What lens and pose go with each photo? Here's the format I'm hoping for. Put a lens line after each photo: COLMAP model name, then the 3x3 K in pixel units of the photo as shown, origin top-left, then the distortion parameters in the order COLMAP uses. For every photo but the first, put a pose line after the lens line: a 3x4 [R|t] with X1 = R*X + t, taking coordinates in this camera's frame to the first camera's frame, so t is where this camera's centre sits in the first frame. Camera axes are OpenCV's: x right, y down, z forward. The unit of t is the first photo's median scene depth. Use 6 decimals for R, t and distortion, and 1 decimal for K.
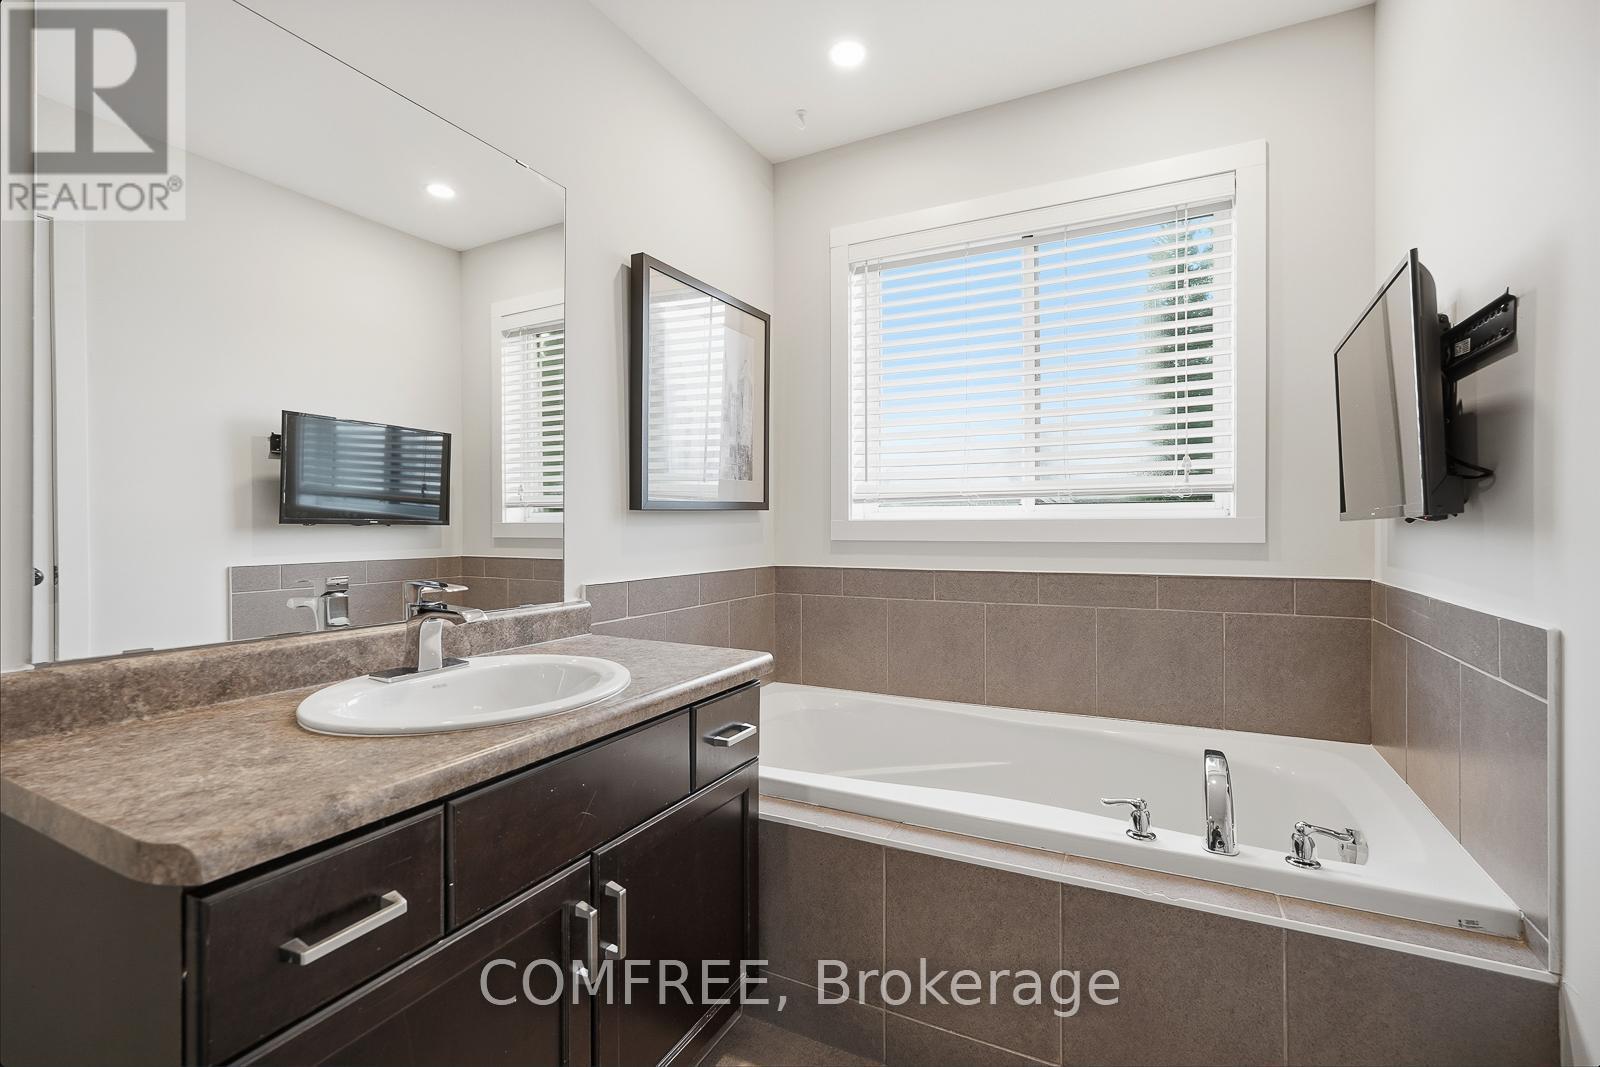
lens RADIAL K [[717.0, 0, 799.3], [0, 717.0, 525.4], [0, 0, 1]] dist [-0.011021, 0.002836]
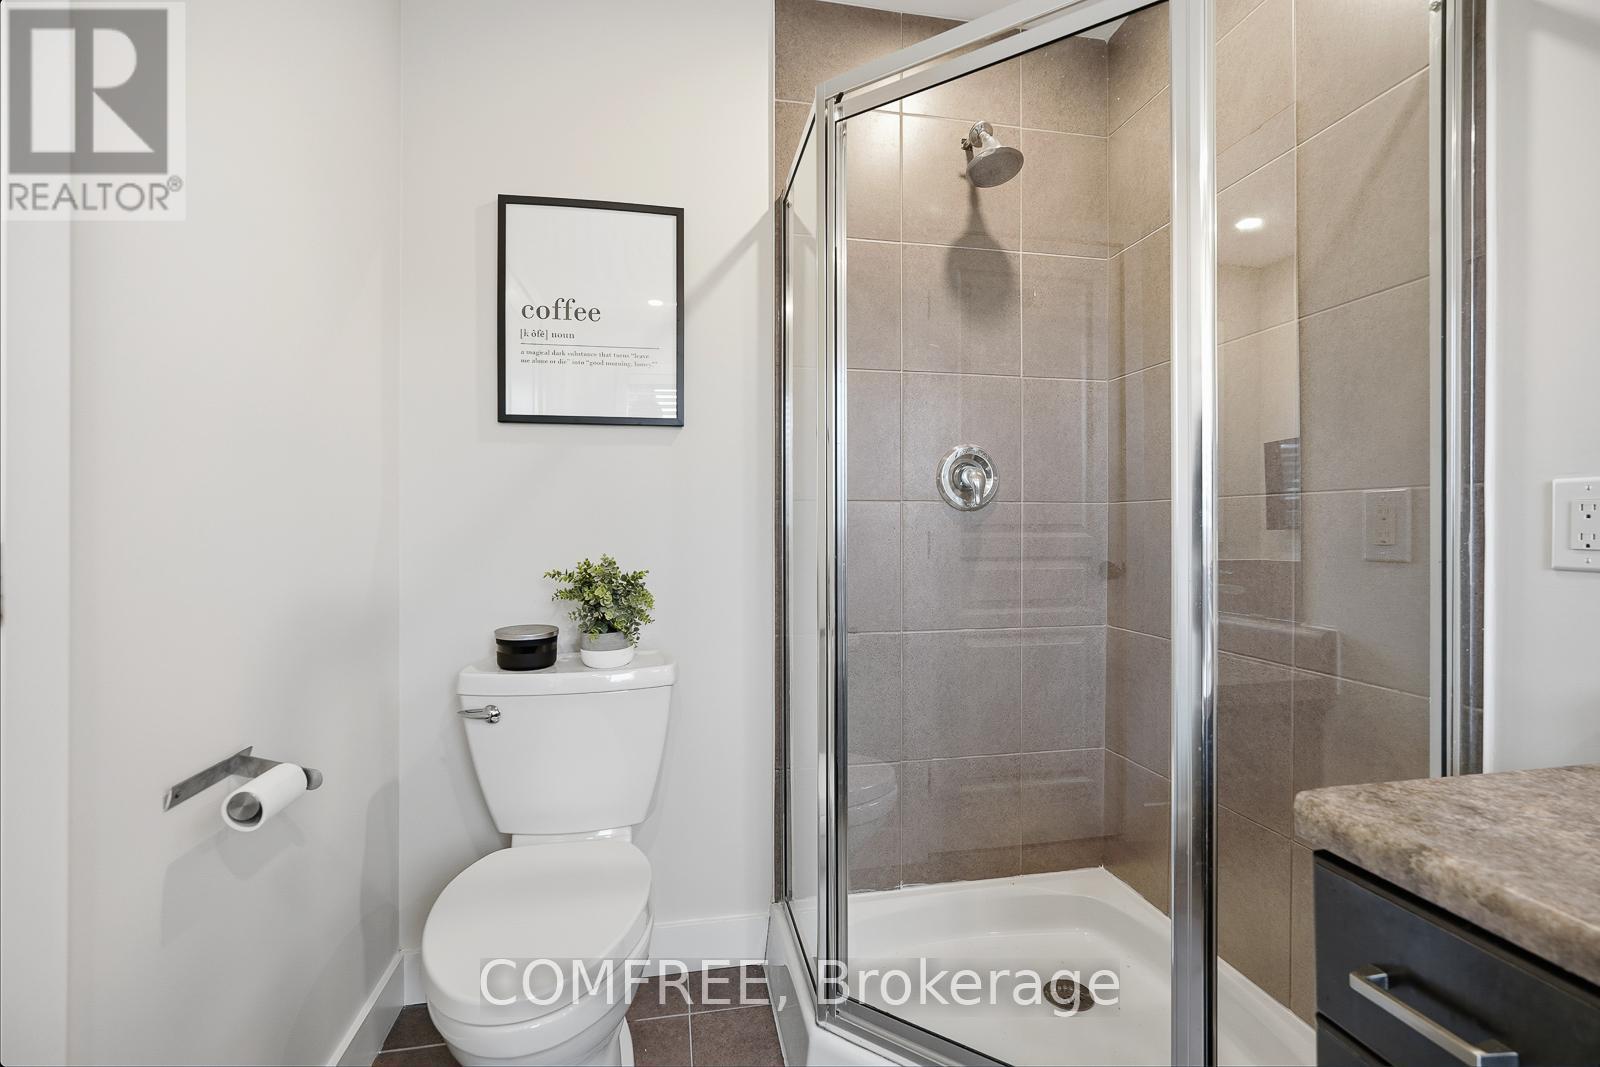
lens RADIAL K [[717.0, 0, 799.8], [0, 717.0, 528.2], [0, 0, 1]] dist [-0.011021, 0.002836]
pose [[-0.788339, 0.007303, -0.615198, 0.462191], [0.003673, 0.999968, 0.007164, -0.015821], [0.615230, 0.003388, -0.788340, 1.207518]]
